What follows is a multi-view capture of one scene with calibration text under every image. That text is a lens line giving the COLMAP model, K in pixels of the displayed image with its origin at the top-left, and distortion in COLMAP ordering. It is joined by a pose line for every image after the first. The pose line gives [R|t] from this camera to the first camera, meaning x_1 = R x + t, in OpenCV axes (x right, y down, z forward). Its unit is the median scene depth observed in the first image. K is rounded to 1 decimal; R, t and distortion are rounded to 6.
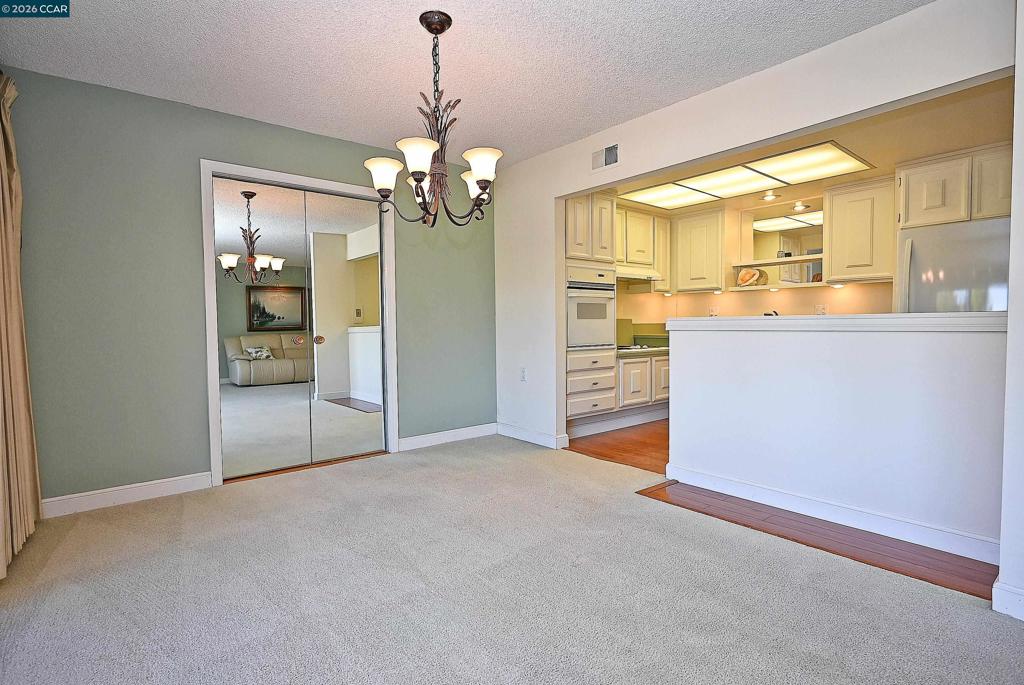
lens RADIAL K [[509.6, 0, 512.0], [0, 509.6, 342.5], [0, 0, 1]] dist [0.002124, 0.000064]
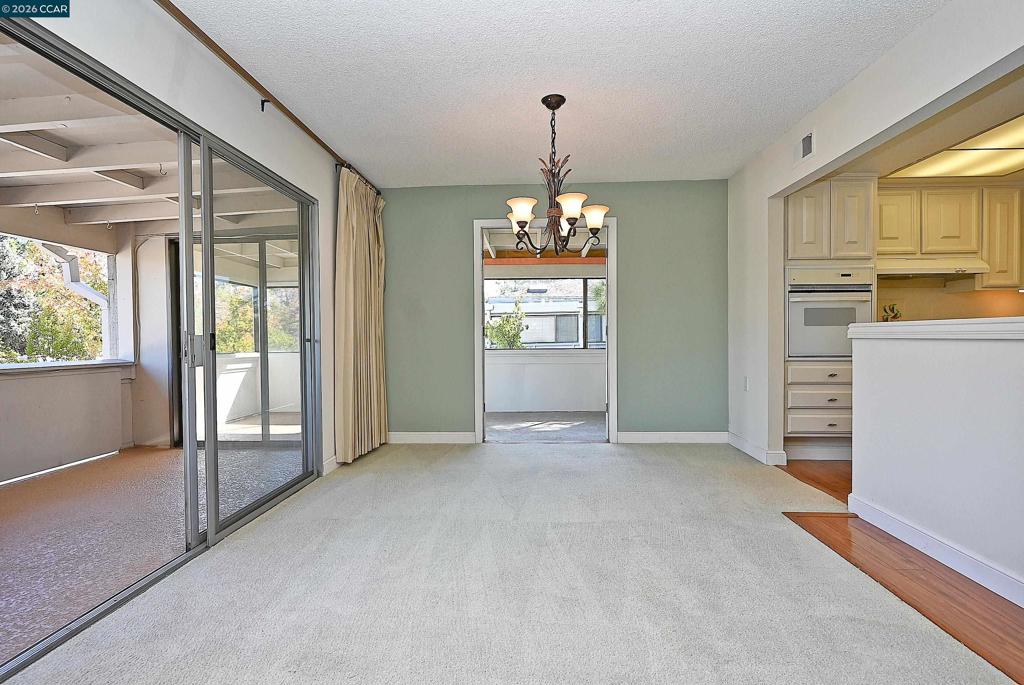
lens RADIAL K [[515.4, 0, 508.9], [0, 515.4, 343.9], [0, 0, 1]] dist [-0.002243, -0.000758]
pose [[0.742573, 0.014132, -0.669616, 0.324808], [-0.024670, 0.999676, -0.006259, 0.003961], [0.669310, 0.021167, 0.742681, -0.023162]]
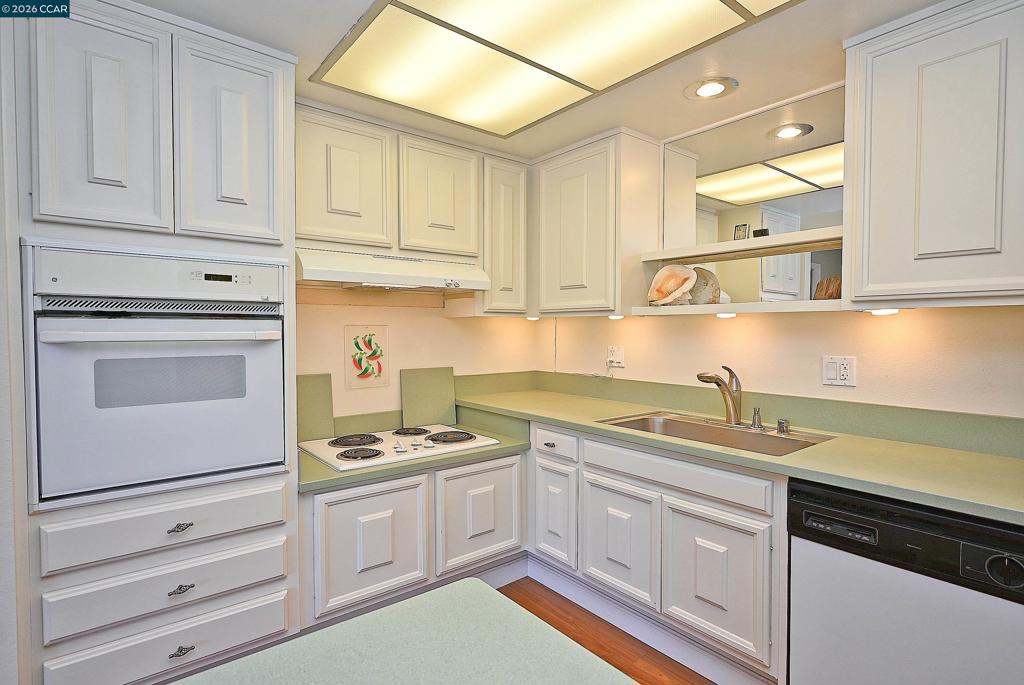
lens RADIAL K [[515.4, 0, 508.9], [0, 515.4, 343.9], [0, 0, 1]] dist [-0.002243, -0.000758]
pose [[0.999898, 0.009134, -0.011016, 0.370358], [-0.009211, 0.999933, -0.006996, -0.082178], [0.010951, 0.007097, 0.999915, 0.623938]]
